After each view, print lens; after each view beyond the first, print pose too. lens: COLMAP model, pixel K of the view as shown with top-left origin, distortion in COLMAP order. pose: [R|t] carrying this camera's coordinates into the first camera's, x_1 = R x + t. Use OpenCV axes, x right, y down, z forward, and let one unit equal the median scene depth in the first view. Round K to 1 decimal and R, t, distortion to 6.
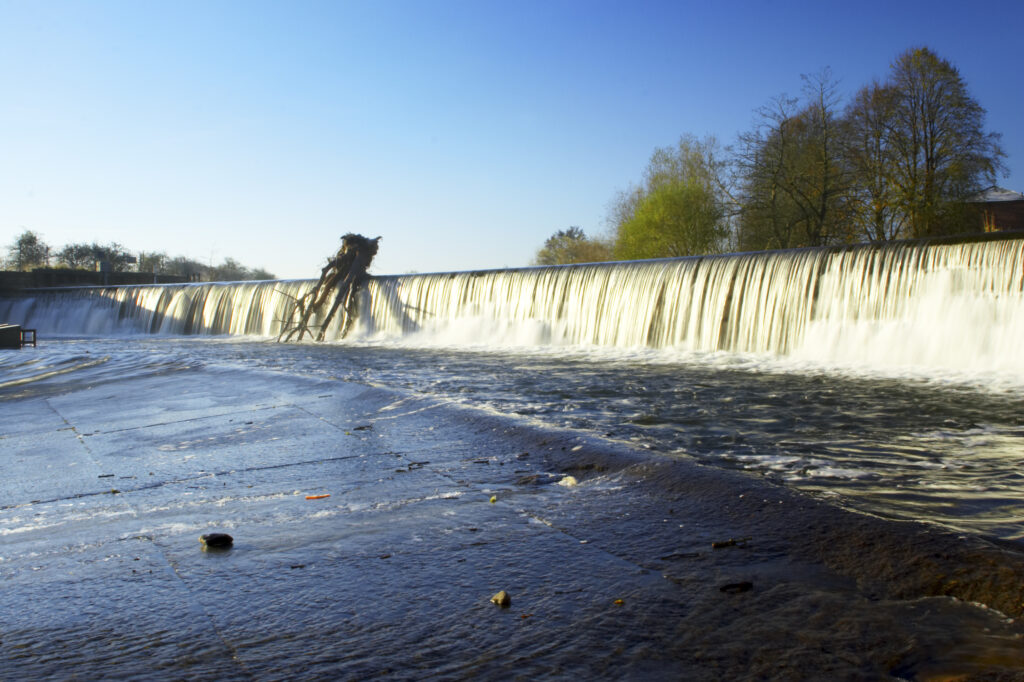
lens RADIAL K [[940.4, 0, 513.9], [0, 940.4, 323.8], [0, 0, 1]] dist [-0.120073, 0.079737]
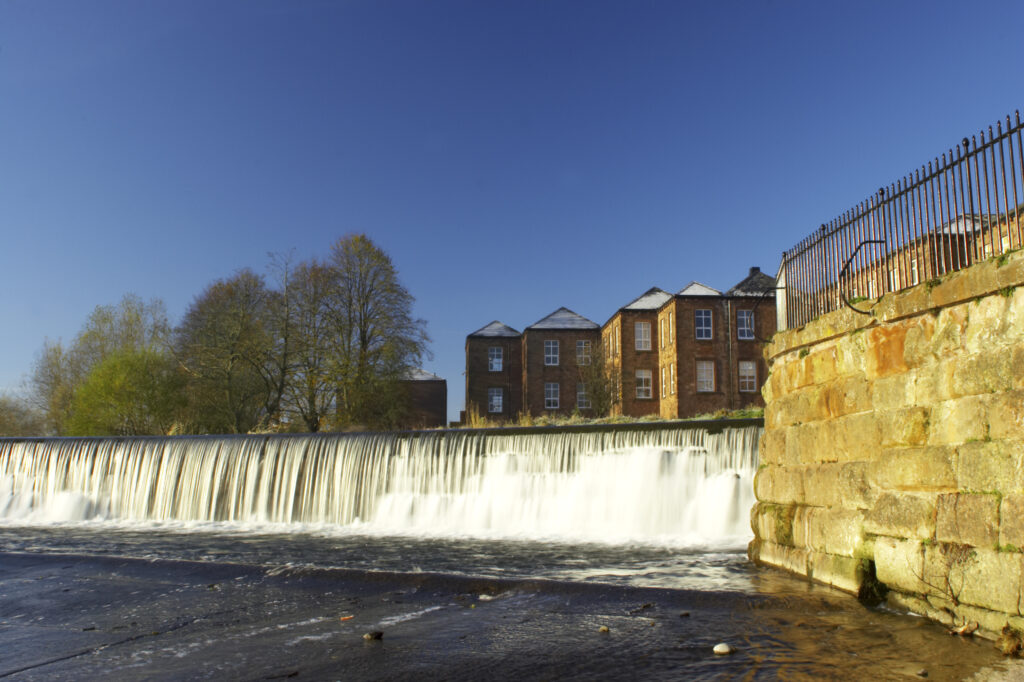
lens RADIAL K [[1014.7, 0, 508.9], [0, 1014.7, 323.0], [0, 0, 1]] dist [-0.081017, 0.019593]
pose [[0.819043, 0.090498, 0.566549, -0.159137], [0.007083, 0.985811, -0.167709, -0.001081], [-0.573688, 0.141373, 0.806781, -0.085555]]
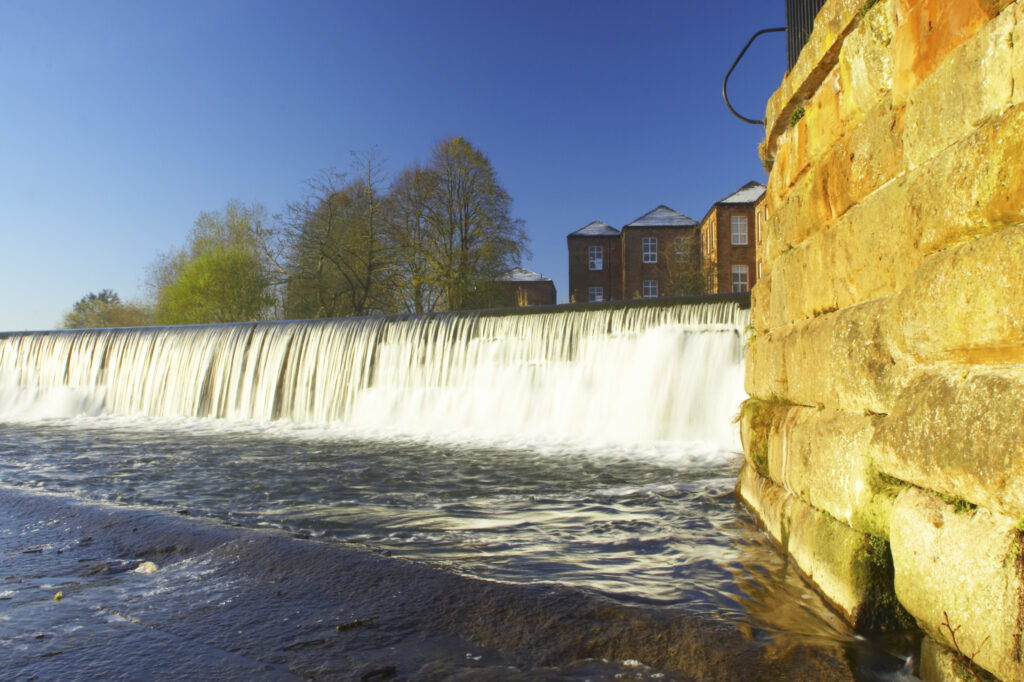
lens RADIAL K [[940.4, 0, 513.9], [0, 940.4, 323.8], [0, 0, 1]] dist [-0.120073, 0.079737]
pose [[0.885742, 0.029096, 0.463266, -0.006976], [0.005599, 0.997291, -0.073341, 0.001121], [-0.464145, 0.067555, 0.883179, 0.012200]]
